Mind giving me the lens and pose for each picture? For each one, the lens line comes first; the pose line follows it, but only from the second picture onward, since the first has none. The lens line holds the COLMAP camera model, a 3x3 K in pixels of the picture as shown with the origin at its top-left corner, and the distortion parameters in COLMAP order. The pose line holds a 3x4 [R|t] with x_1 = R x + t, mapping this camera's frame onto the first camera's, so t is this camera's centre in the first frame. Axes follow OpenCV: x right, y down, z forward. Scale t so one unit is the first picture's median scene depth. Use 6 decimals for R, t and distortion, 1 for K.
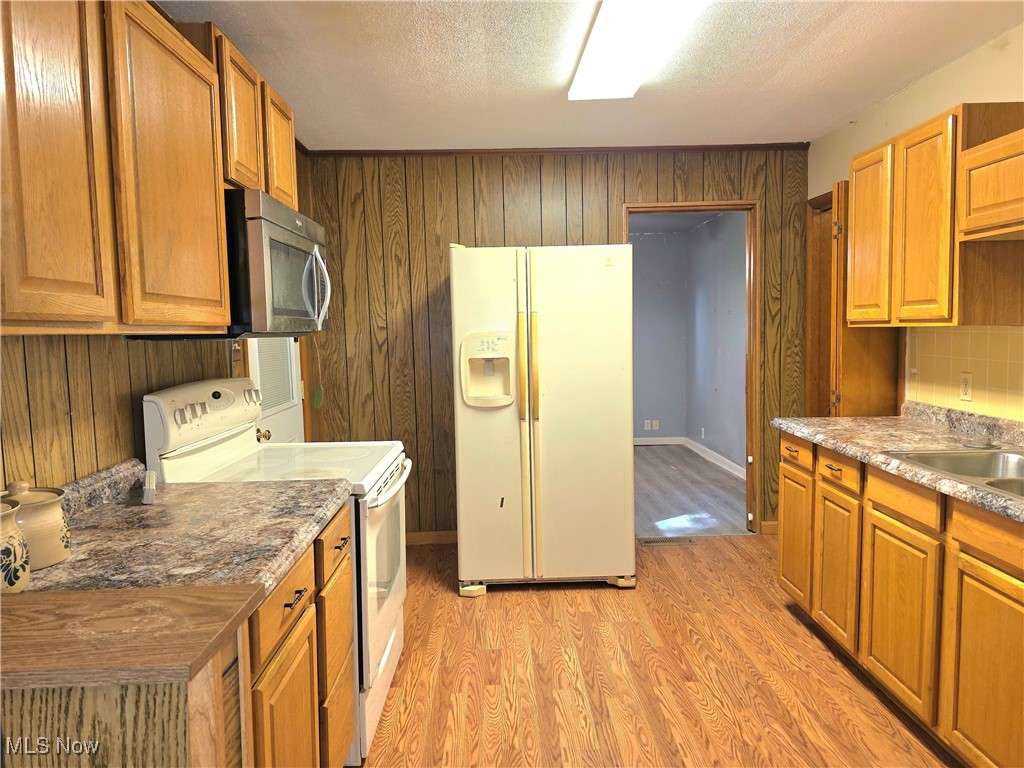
lens RADIAL K [[691.8, 0, 510.6], [0, 691.8, 382.1], [0, 0, 1]] dist [0.056959, -0.051036]
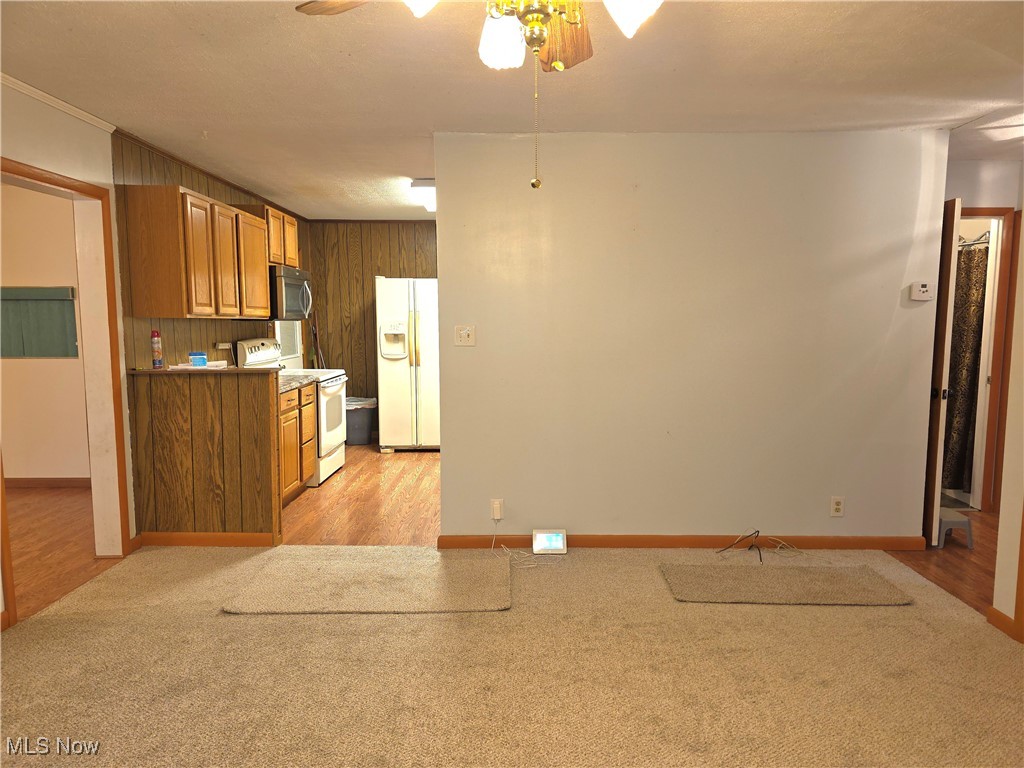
lens RADIAL K [[691.8, 0, 518.4], [0, 691.8, 387.3], [0, 0, 1]] dist [0.056959, -0.051036]
pose [[0.999698, 0.020776, -0.013159, 0.379040], [-0.020462, 0.999513, 0.023567, 0.070114], [0.013642, -0.023291, 0.999636, -1.067115]]
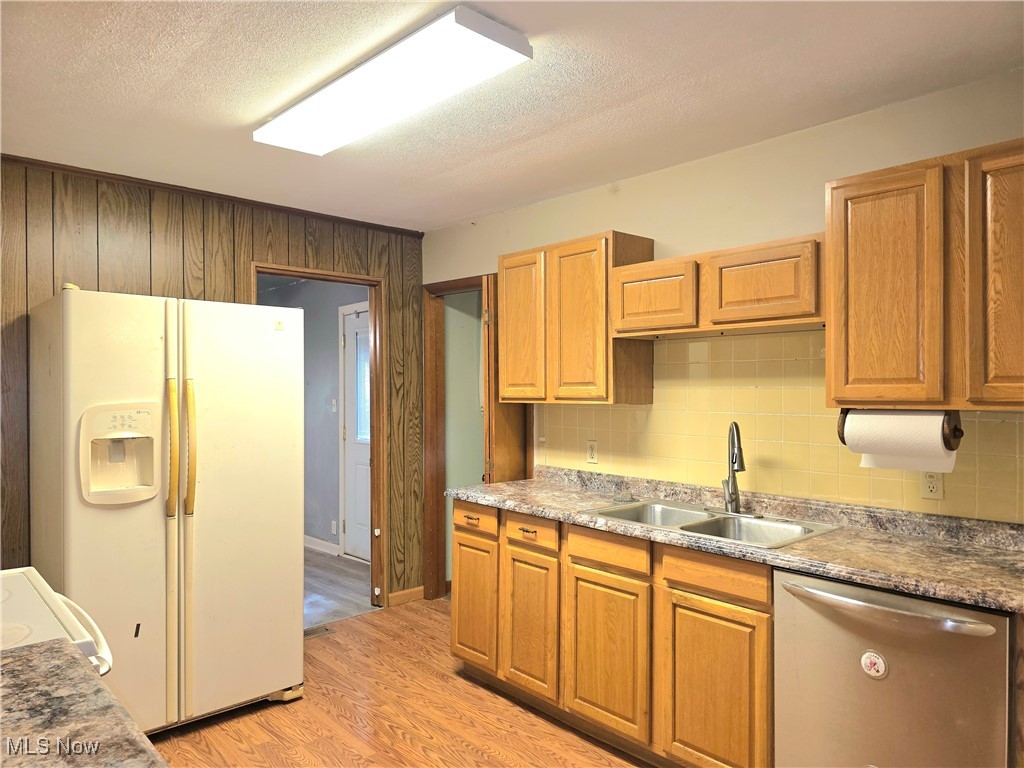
lens RADIAL K [[691.8, 0, 519.5], [0, 691.8, 386.1], [0, 0, 1]] dist [0.056959, -0.051036]
pose [[0.745095, 0.024899, 0.666493, -0.235973], [0.036593, 0.996272, -0.078127, -0.016665], [-0.665954, 0.082601, 0.741406, 0.148013]]
